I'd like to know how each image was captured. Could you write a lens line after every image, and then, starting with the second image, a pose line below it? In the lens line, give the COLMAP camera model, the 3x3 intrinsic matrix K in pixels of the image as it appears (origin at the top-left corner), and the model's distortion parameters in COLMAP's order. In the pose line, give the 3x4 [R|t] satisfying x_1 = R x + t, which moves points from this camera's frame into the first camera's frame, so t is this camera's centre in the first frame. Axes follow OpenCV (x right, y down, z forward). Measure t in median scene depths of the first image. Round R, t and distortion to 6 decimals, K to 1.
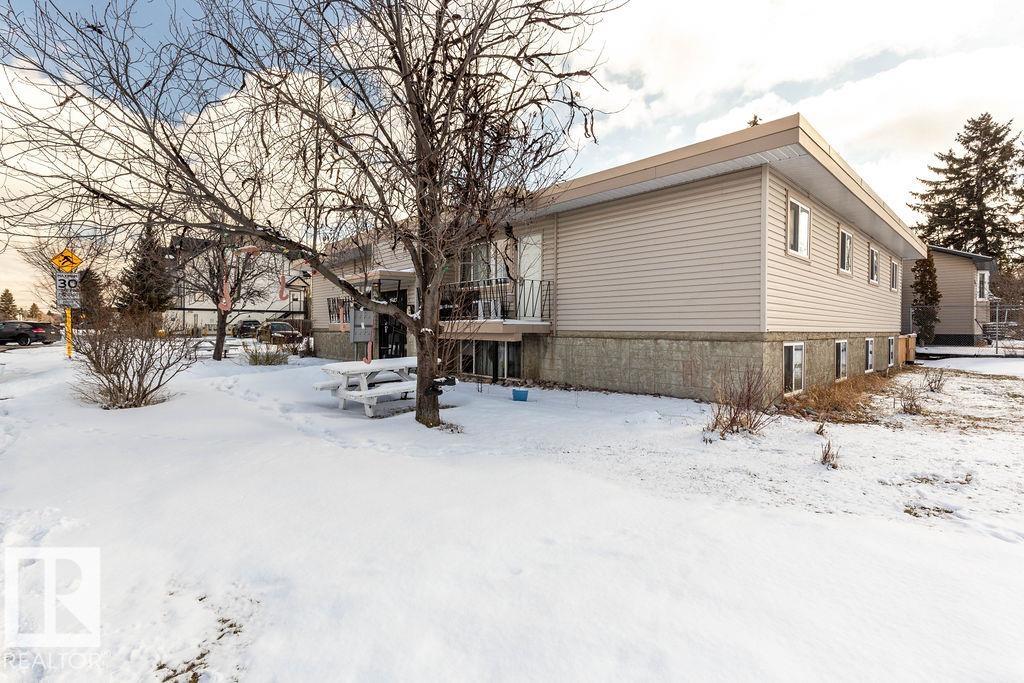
lens RADIAL K [[474.0, 0, 509.4], [0, 474.0, 330.7], [0, 0, 1]] dist [0.008873, -0.000518]
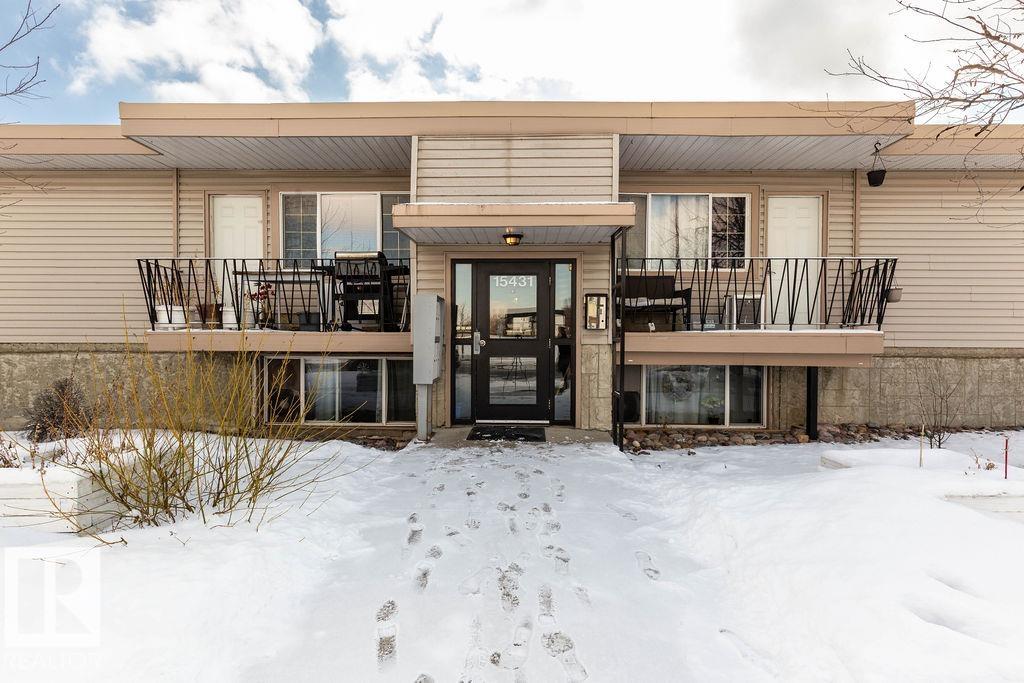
lens RADIAL K [[517.0, 0, 514.7], [0, 517.0, 341.2], [0, 0, 1]] dist [-0.001526, -0.000048]
pose [[0.698299, -0.008334, 0.715757, -0.796993], [0.002127, 0.999952, 0.009568, -0.017523], [-0.715803, -0.005159, 0.698284, 0.881380]]
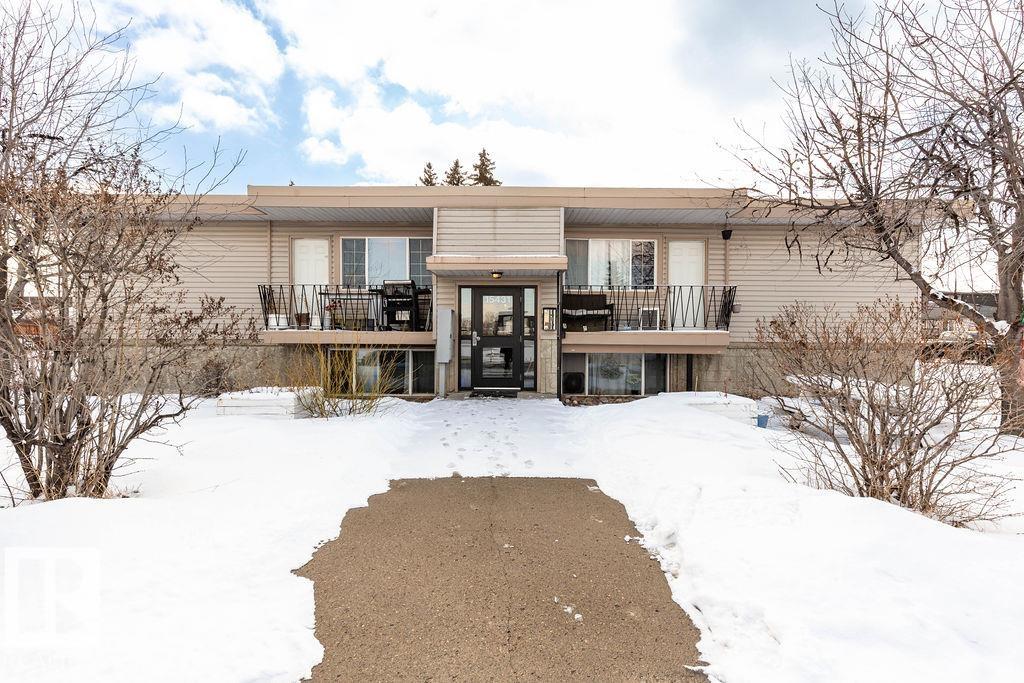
lens RADIAL K [[474.0, 0, 508.7], [0, 474.0, 341.2], [0, 0, 1]] dist [0.008873, -0.000518]
pose [[0.692868, -0.005938, 0.721040, -0.992094], [0.001363, 0.999975, 0.006926, -0.010504], [-0.721063, -0.003817, 0.692859, 0.673430]]
